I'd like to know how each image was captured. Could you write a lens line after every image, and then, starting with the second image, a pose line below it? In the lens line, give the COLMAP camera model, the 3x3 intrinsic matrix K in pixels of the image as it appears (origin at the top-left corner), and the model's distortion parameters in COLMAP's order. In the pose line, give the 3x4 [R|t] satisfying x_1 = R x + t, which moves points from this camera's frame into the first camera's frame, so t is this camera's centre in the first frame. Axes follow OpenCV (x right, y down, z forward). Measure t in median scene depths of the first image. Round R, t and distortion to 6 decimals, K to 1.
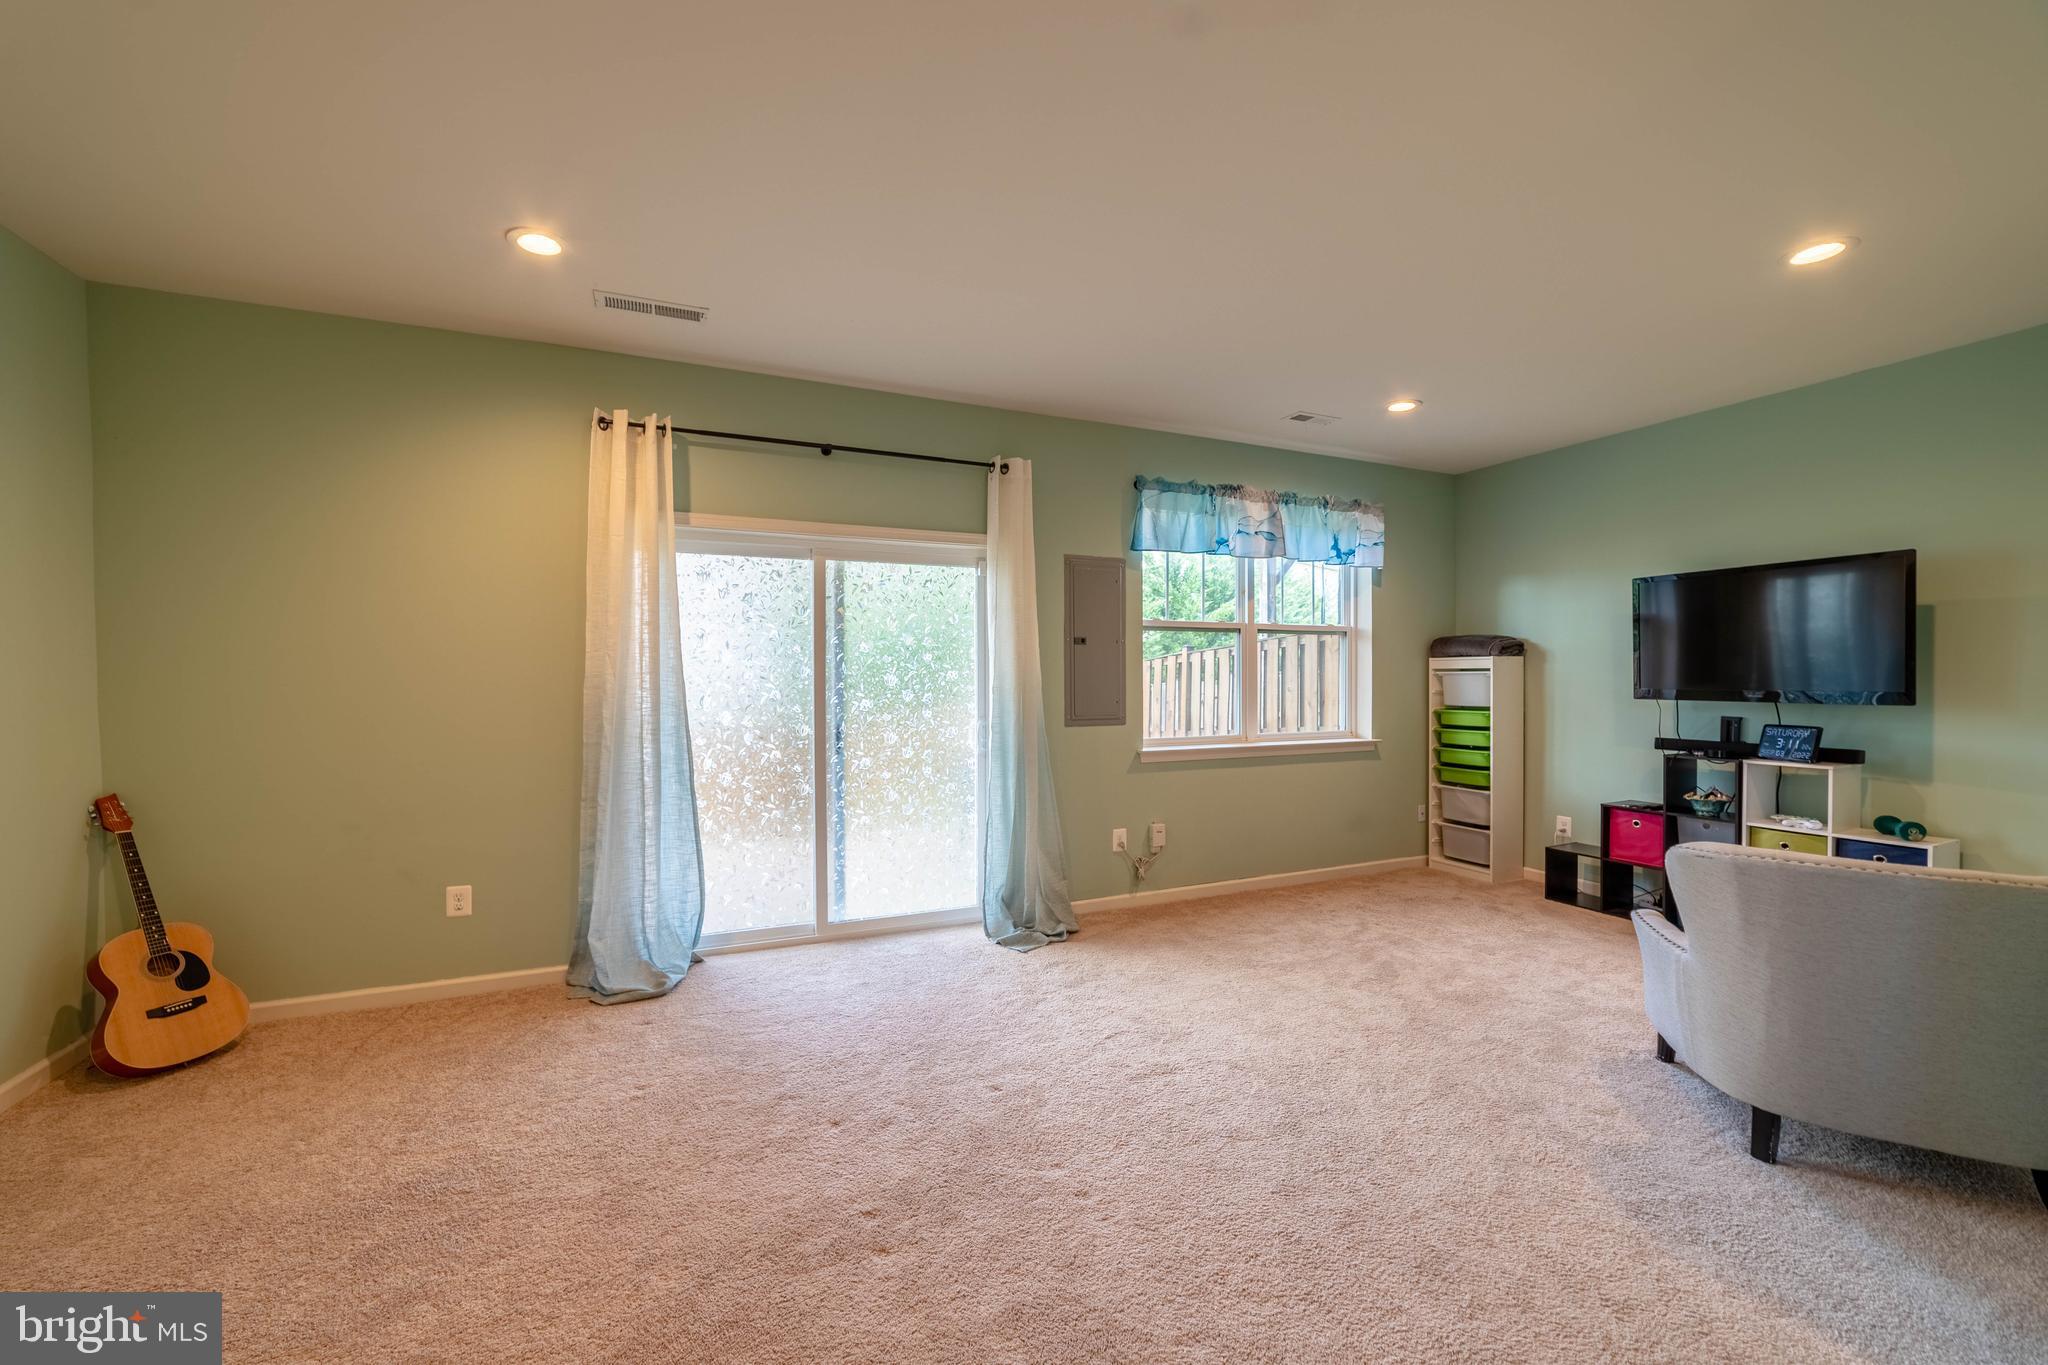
lens RADIAL K [[825.8, 0, 1013.1], [0, 825.8, 682.9], [0, 0, 1]] dist [-0.000082, -0.000043]
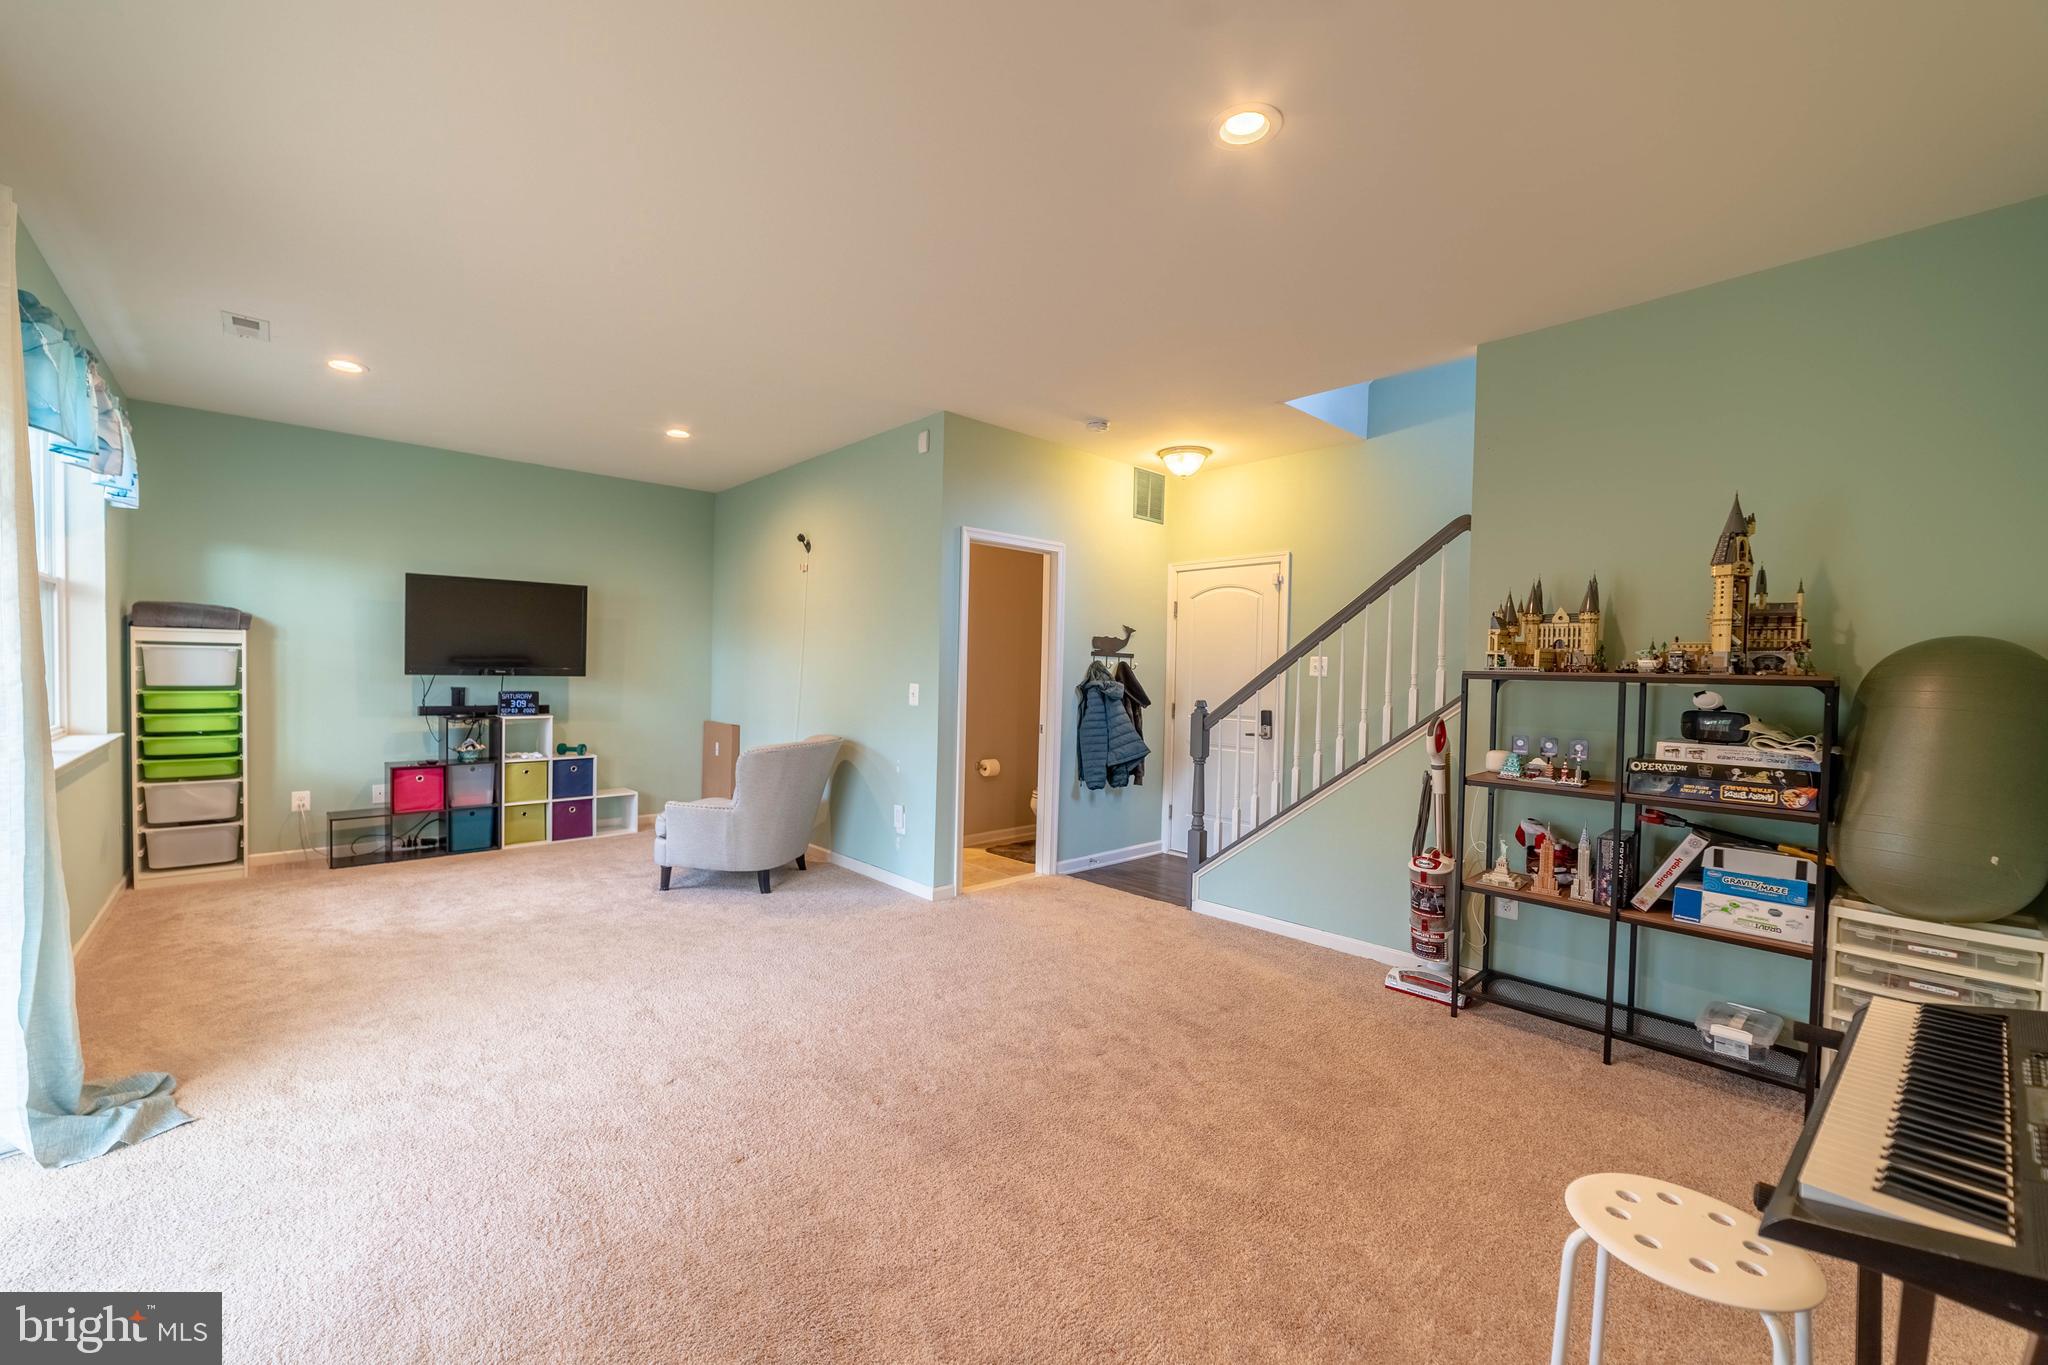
lens RADIAL K [[825.8, 0, 1014.0], [0, 825.8, 683.5], [0, 0, 1]] dist [-0.000082, -0.000043]
pose [[-0.345050, -0.024219, 0.938272, -0.659152], [-0.013587, 0.999691, 0.020808, -0.004625], [-0.938486, -0.005568, -0.345273, 0.593606]]
